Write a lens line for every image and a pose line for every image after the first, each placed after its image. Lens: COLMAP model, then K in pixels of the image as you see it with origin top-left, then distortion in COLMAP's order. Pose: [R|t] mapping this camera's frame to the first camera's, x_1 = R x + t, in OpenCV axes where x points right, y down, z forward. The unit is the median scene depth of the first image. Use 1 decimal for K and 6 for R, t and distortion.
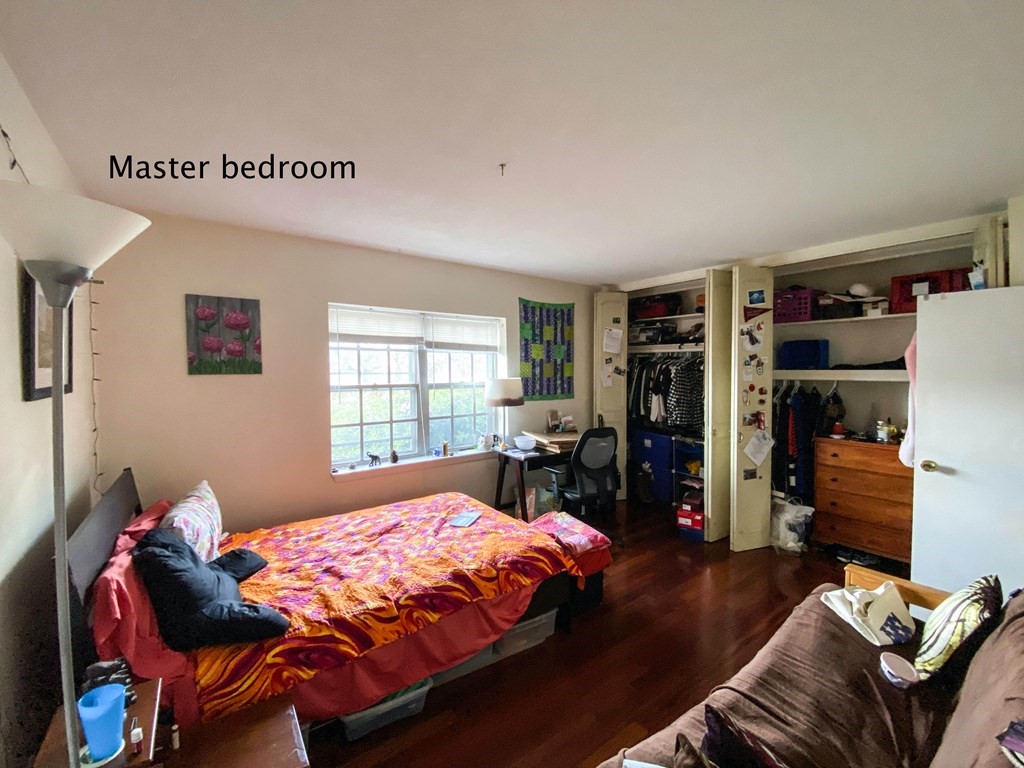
lens RADIAL K [[411.9, 0, 513.5], [0, 411.9, 385.3], [0, 0, 1]] dist [0.048041, -0.039306]
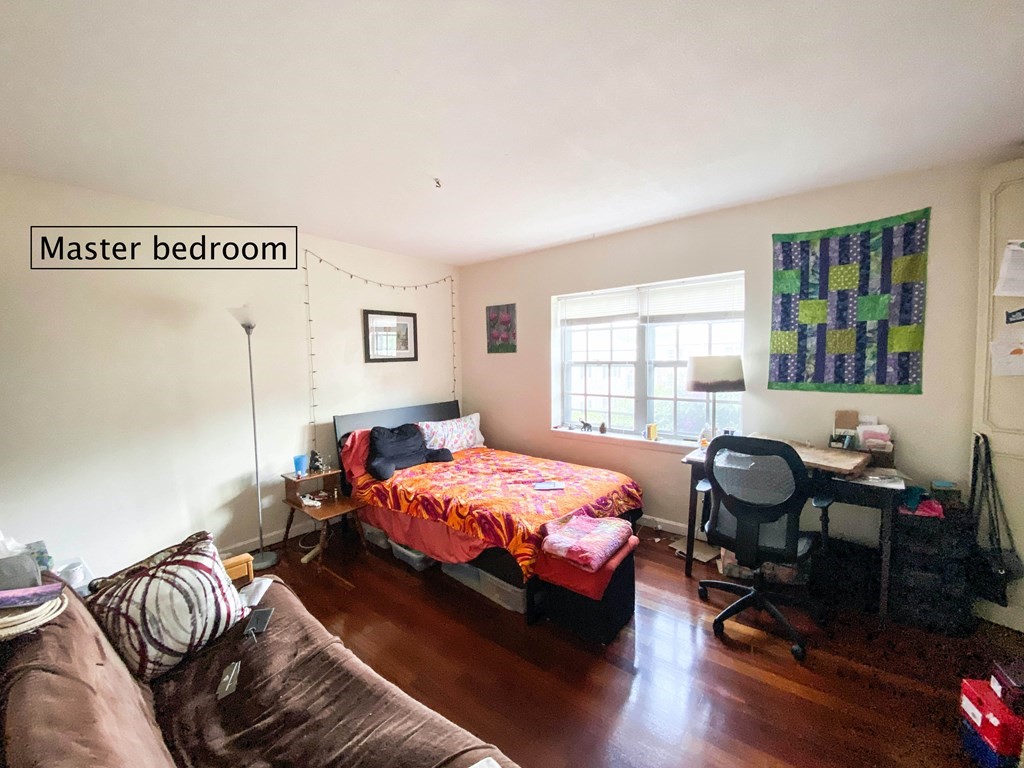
lens RADIAL K [[411.9, 0, 513.5], [0, 411.9, 385.3], [0, 0, 1]] dist [0.048041, -0.039306]
pose [[0.252247, 0.070087, -0.965121, 0.646129], [-0.019000, 0.997540, 0.067475, -0.006461], [0.967476, 0.001317, 0.252958, 0.467860]]
